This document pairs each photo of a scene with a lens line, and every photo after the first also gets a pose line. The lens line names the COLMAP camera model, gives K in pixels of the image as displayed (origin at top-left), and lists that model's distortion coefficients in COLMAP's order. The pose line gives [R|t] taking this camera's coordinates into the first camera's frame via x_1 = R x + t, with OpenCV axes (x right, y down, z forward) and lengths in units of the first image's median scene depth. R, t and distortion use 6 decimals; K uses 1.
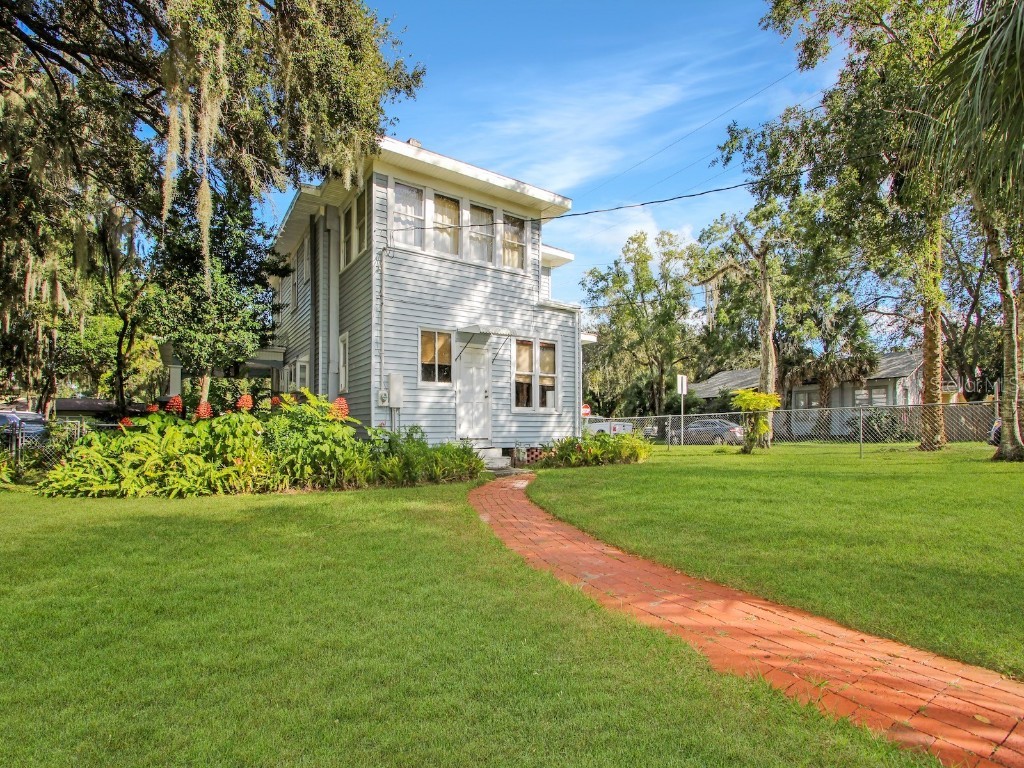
lens RADIAL K [[491.1, 0, 513.3], [0, 491.1, 362.9], [0, 0, 1]] dist [0.000217, -0.000080]
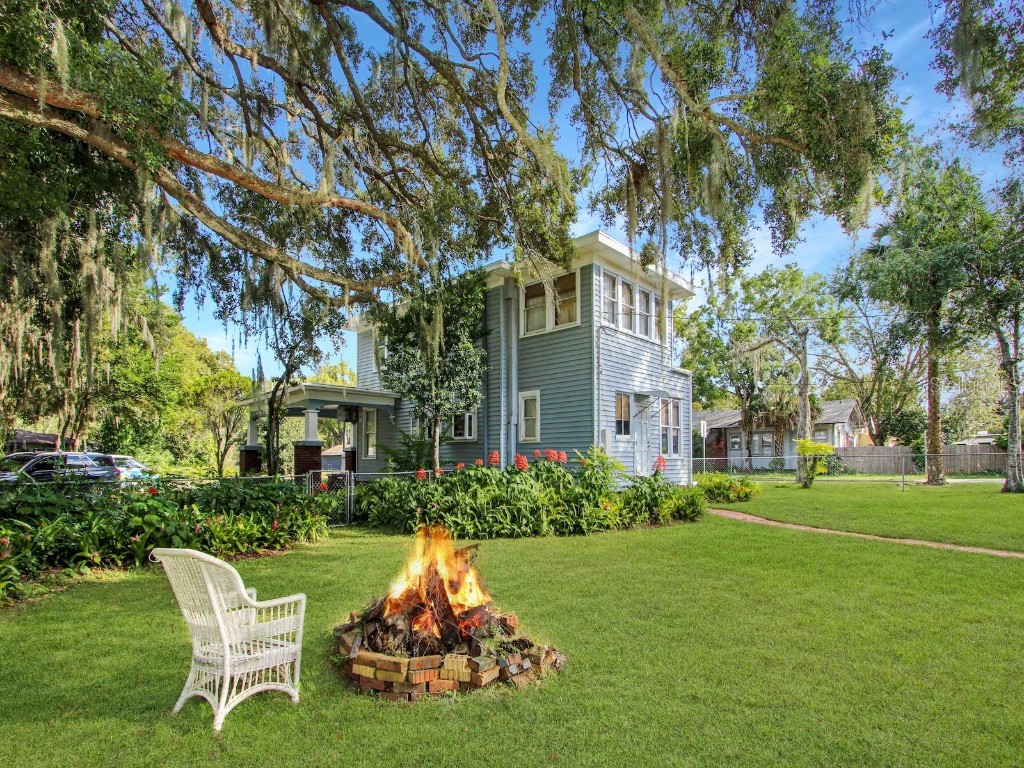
lens RADIAL K [[492.3, 0, 512.0], [0, 492.3, 384.0], [0, 0, 1]] dist [-0.000383, -0.000130]
pose [[0.975127, 0.028880, 0.219758, -0.678897], [-0.025511, 0.999510, -0.018157, -0.057358], [-0.220174, 0.012099, 0.975386, -0.131284]]
